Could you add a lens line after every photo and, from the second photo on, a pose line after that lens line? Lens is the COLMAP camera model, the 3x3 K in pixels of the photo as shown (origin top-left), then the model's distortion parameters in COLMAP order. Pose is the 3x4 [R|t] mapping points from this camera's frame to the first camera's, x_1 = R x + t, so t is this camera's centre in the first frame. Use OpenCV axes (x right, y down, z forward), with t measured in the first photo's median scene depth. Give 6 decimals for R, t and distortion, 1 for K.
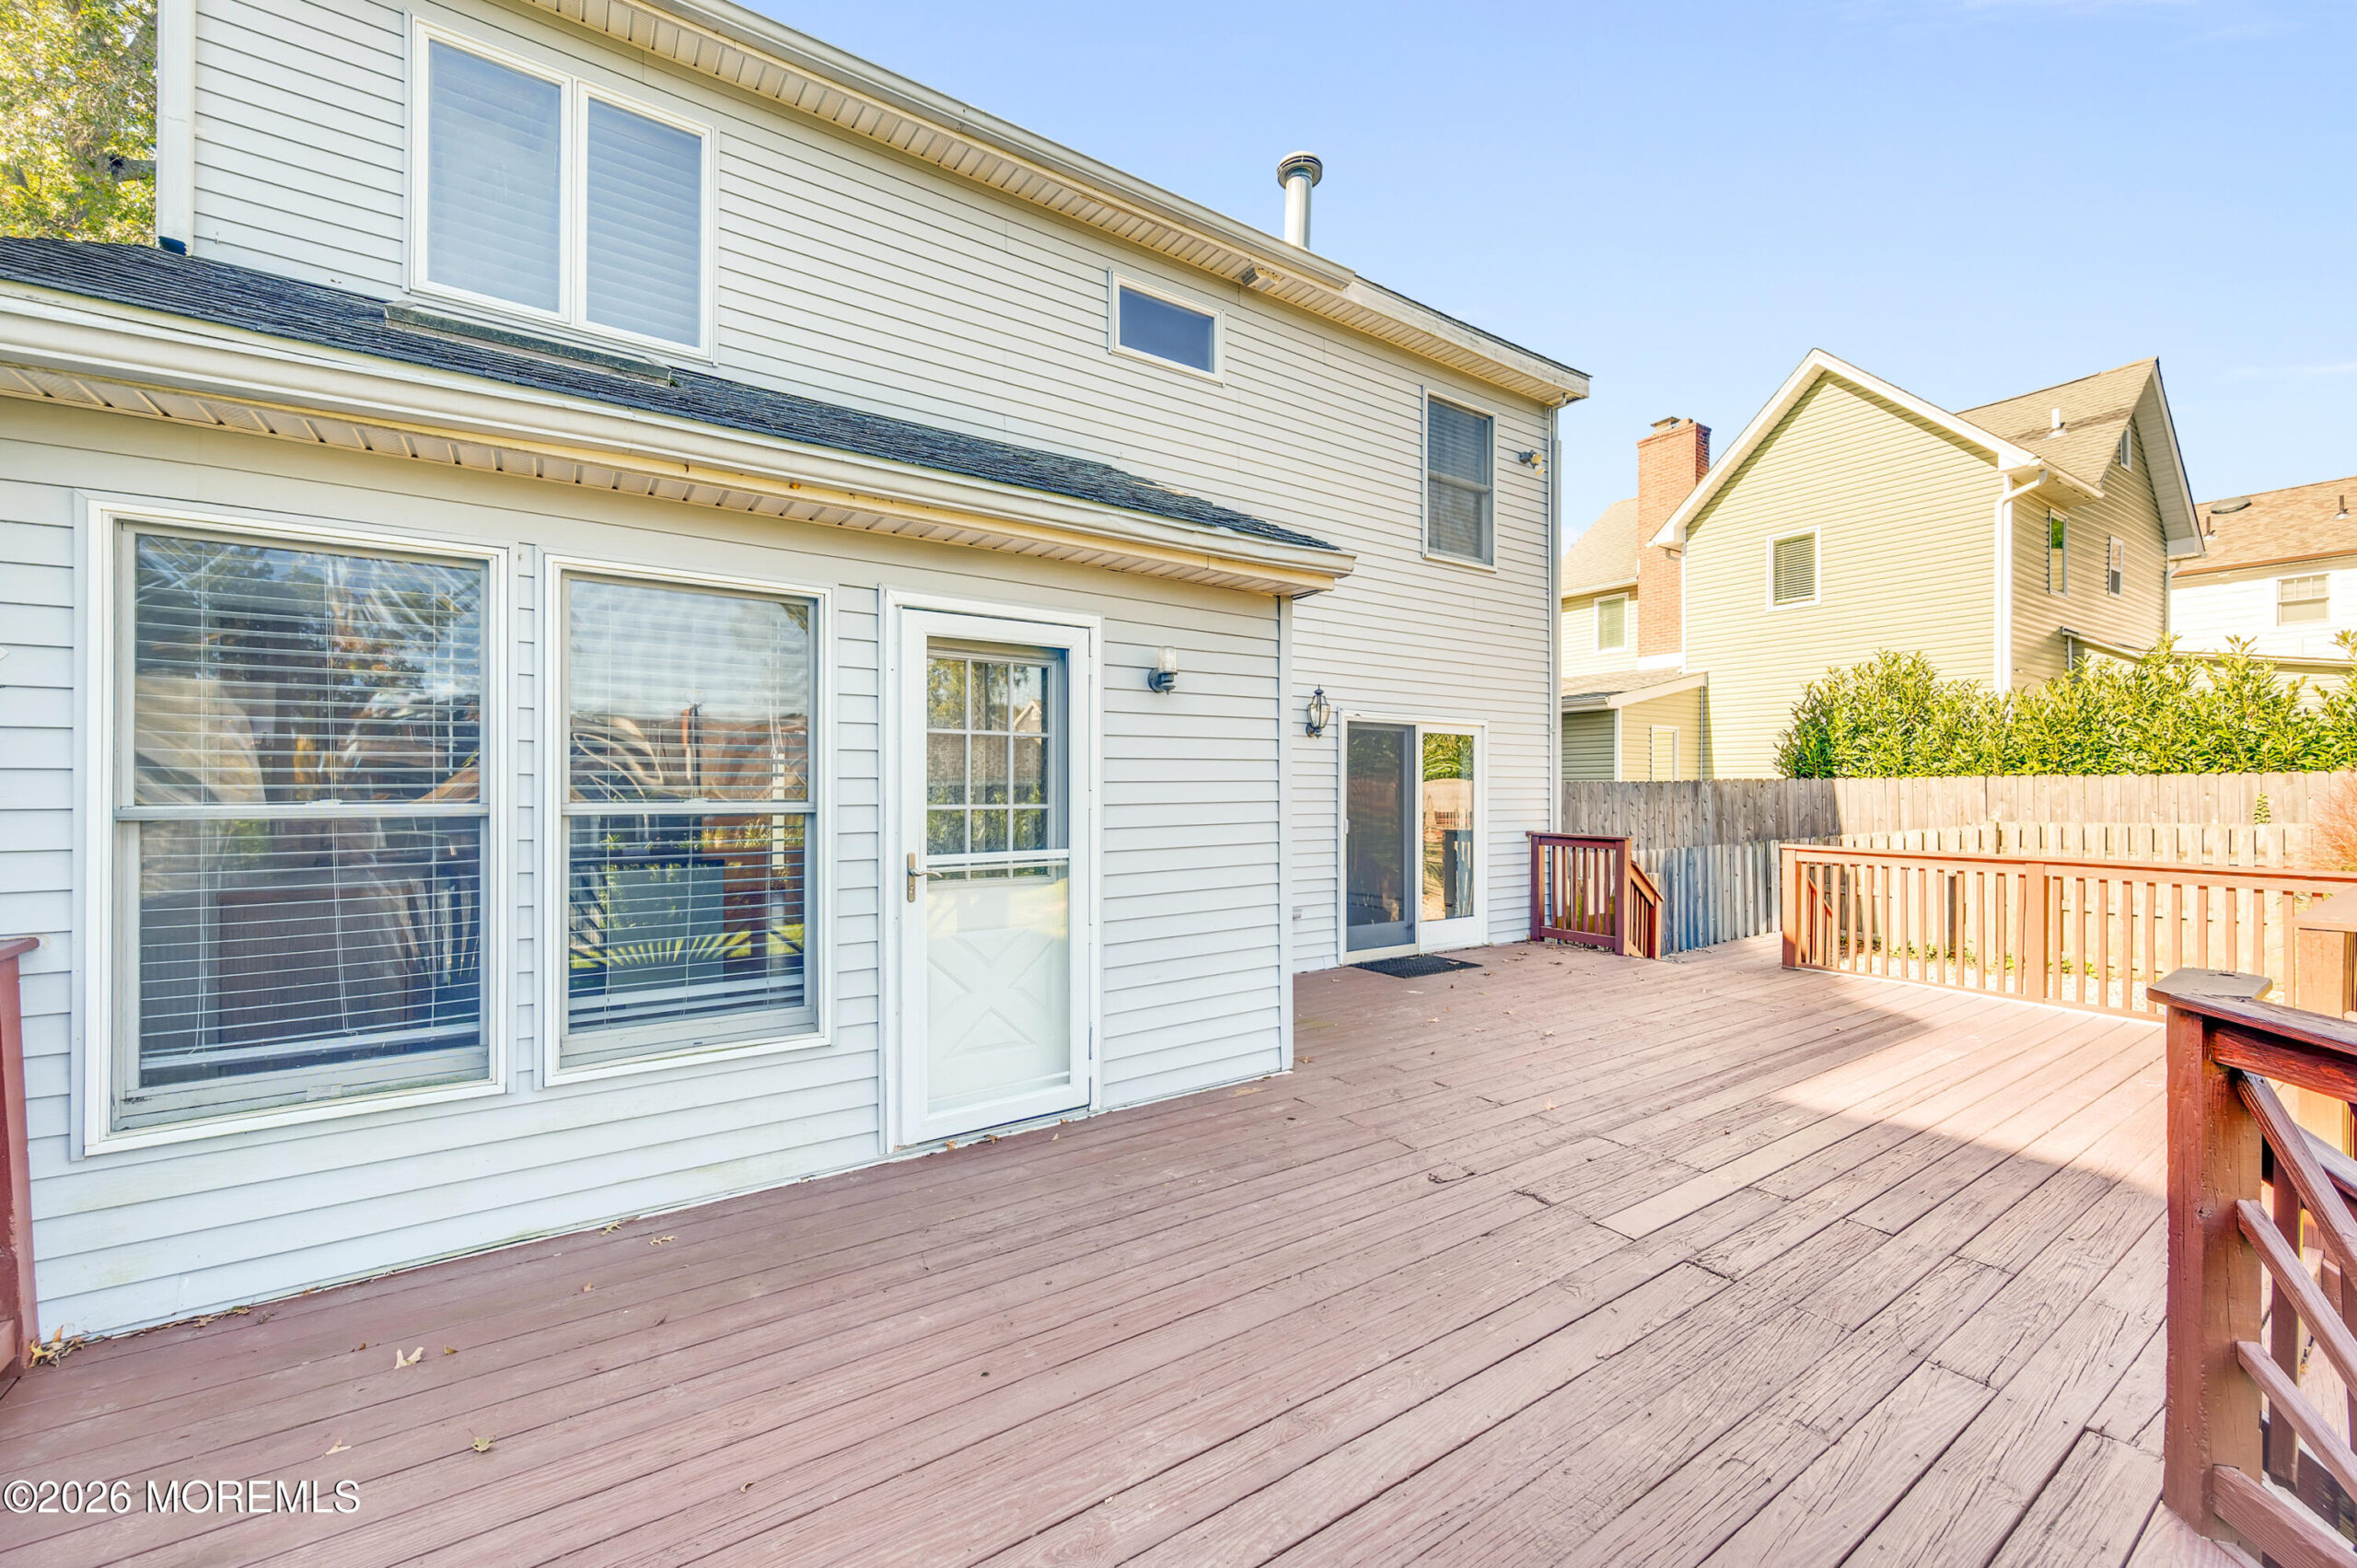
lens RADIAL K [[937.4, 0, 1184.2], [0, 937.4, 776.6], [0, 0, 1]] dist [0.001278, -0.000143]
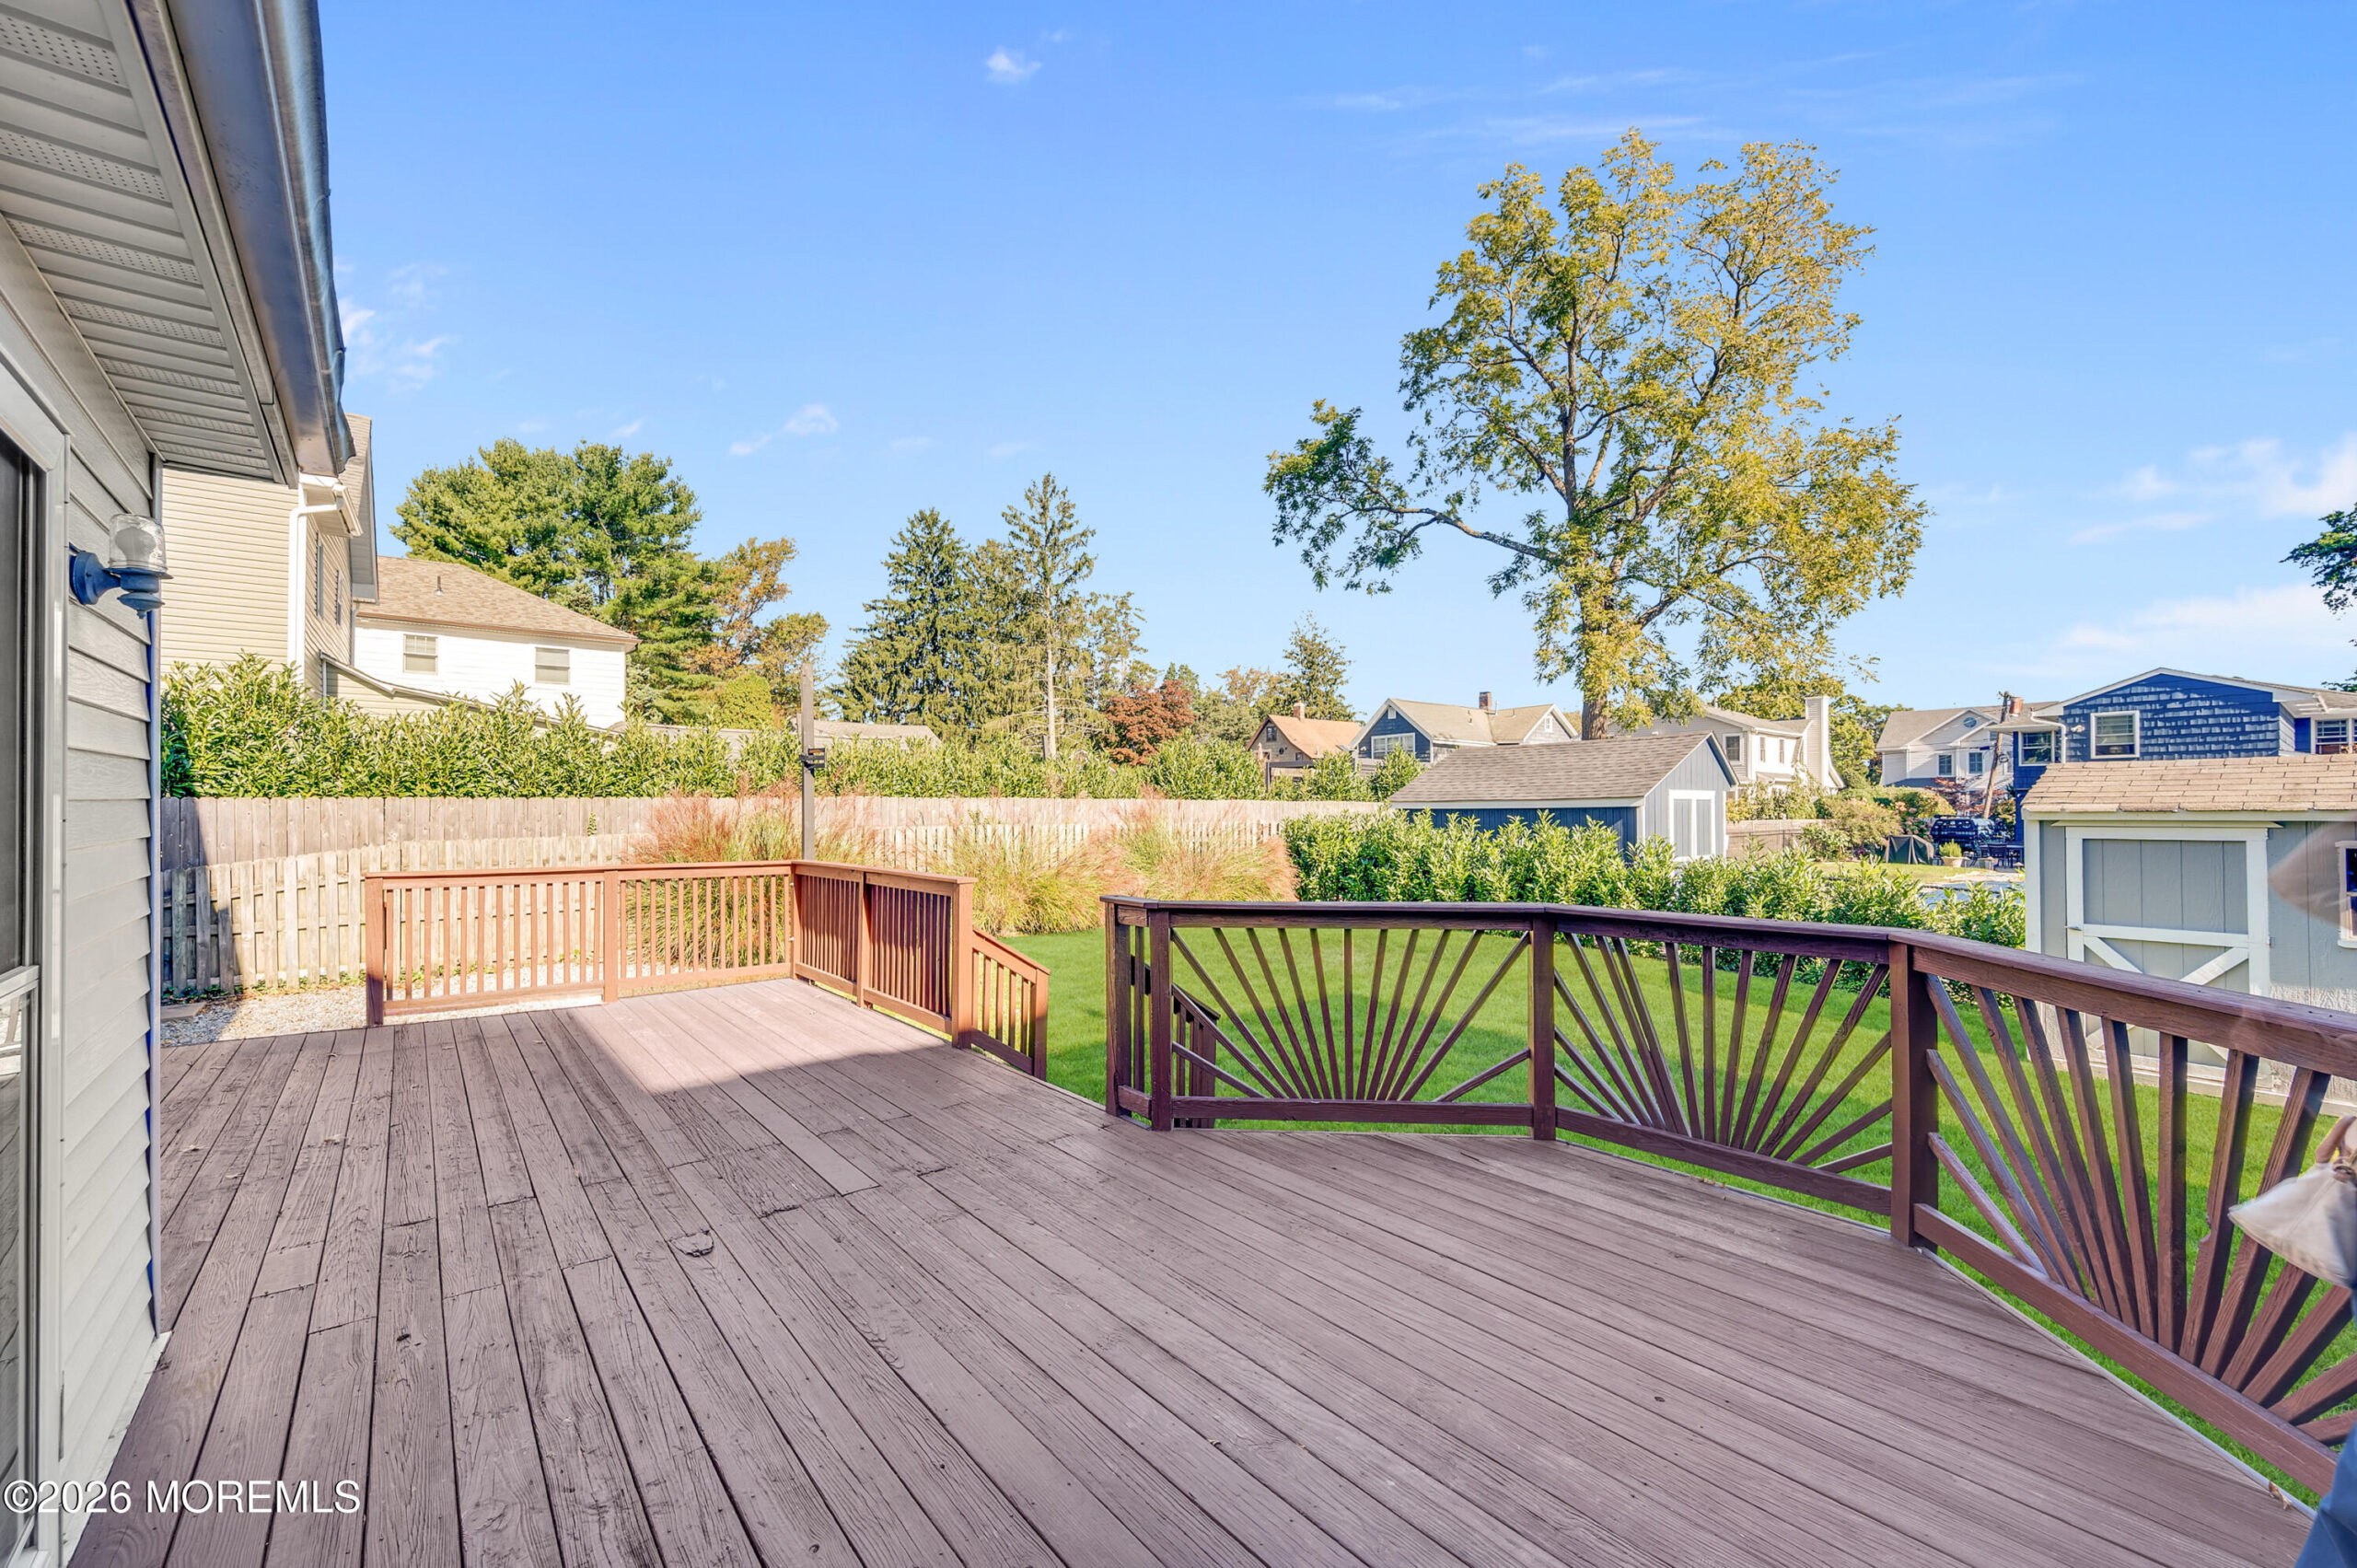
lens RADIAL K [[937.4, 0, 1183.4], [0, 937.4, 800.9], [0, 0, 1]] dist [0.001278, -0.000143]
pose [[-0.091806, 0.005898, 0.995759, -0.249402], [-0.012204, 0.999901, -0.007048, 0.000128], [-0.995702, -0.012800, -0.091725, 0.236811]]
